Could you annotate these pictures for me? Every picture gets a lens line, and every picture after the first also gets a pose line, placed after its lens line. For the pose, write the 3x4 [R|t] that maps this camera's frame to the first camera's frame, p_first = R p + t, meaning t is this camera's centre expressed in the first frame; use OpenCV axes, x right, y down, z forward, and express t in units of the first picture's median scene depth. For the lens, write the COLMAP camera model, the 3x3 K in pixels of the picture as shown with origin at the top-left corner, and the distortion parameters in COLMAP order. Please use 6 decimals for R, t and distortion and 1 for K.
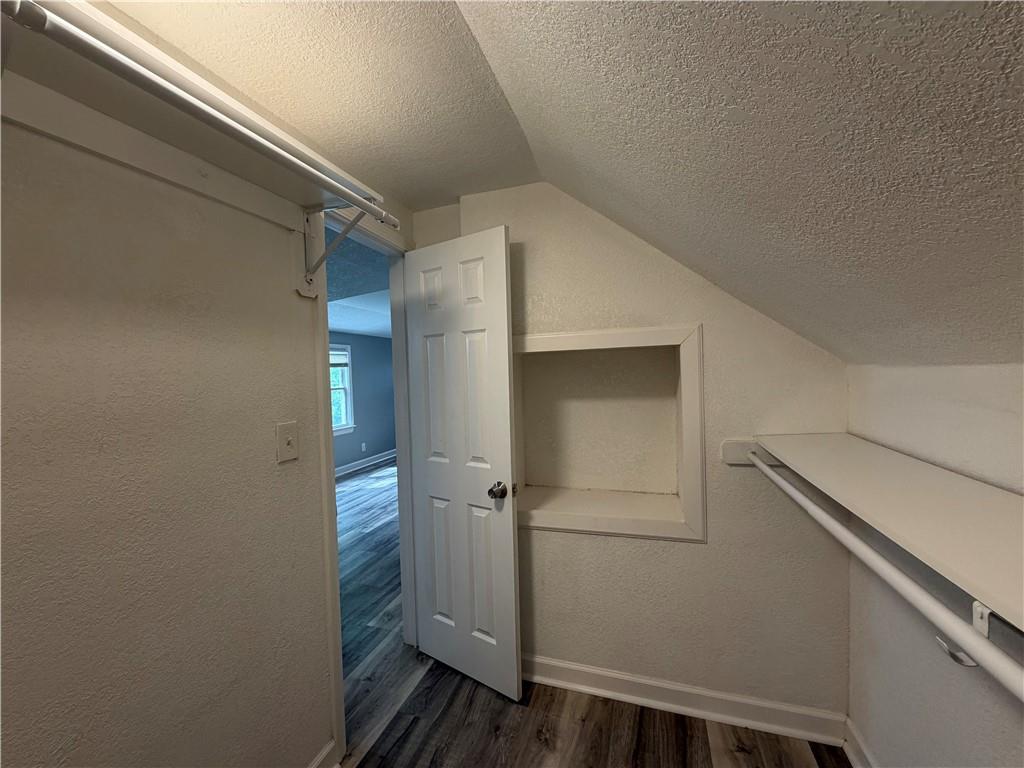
lens RADIAL K [[408.6, 0, 508.0], [0, 408.6, 384.7], [0, 0, 1]] dist [-0.000470, 0.000287]
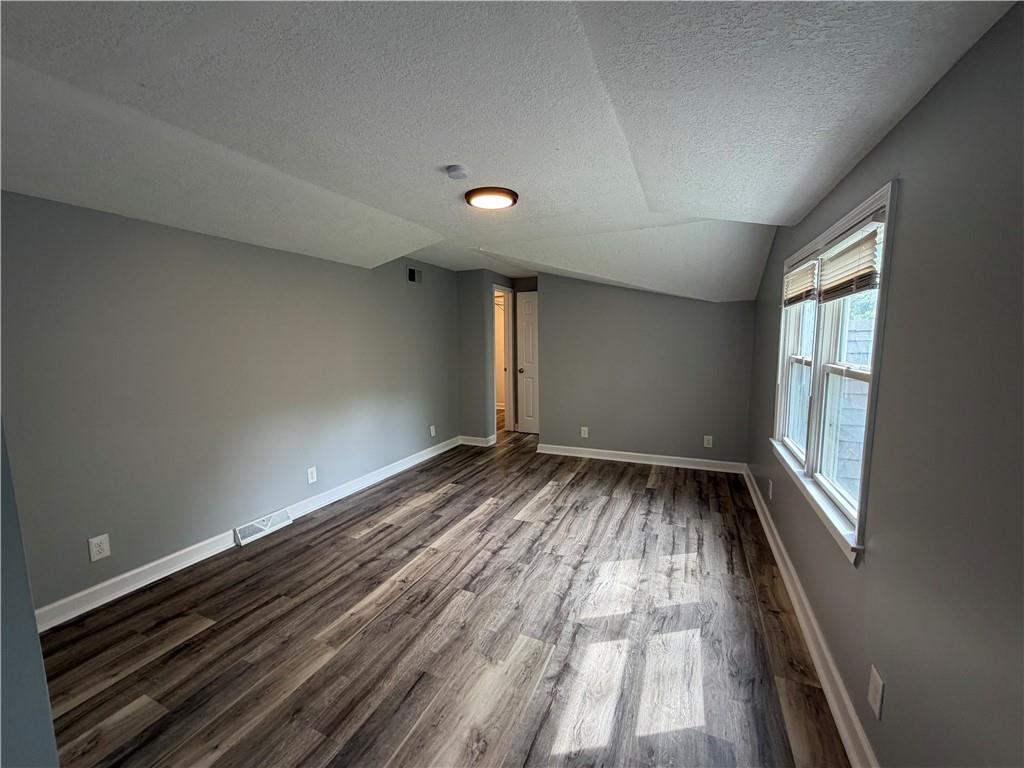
lens RADIAL K [[408.6, 0, 511.6], [0, 408.6, 384.1], [0, 0, 1]] dist [-0.000470, 0.000287]
pose [[-0.995765, 0.031099, 0.086510, -0.237451], [0.043308, 0.988768, 0.143047, -0.036127], [-0.081089, 0.146188, -0.985928, 1.417697]]
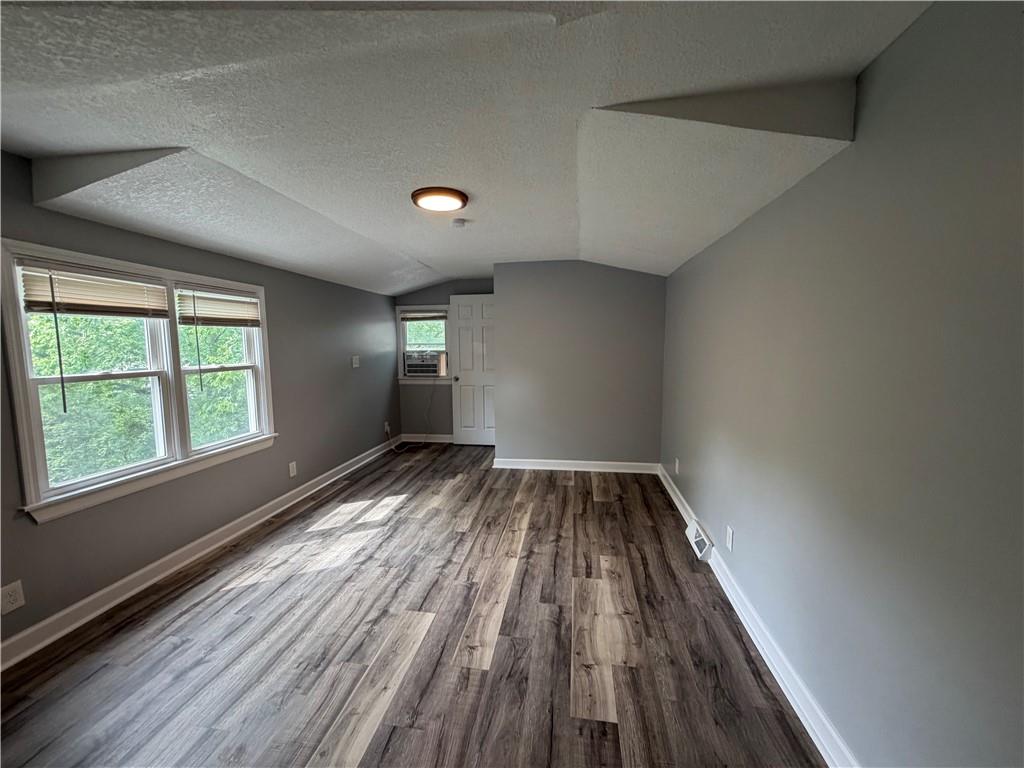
lens RADIAL K [[408.6, 0, 511.9], [0, 408.6, 383.6], [0, 0, 1]] dist [-0.000470, 0.000287]
pose [[0.984418, 0.006548, 0.175720, -0.180635], [-0.017585, 0.997963, 0.061324, -0.009661], [-0.174961, -0.063459, 0.982528, 0.464143]]
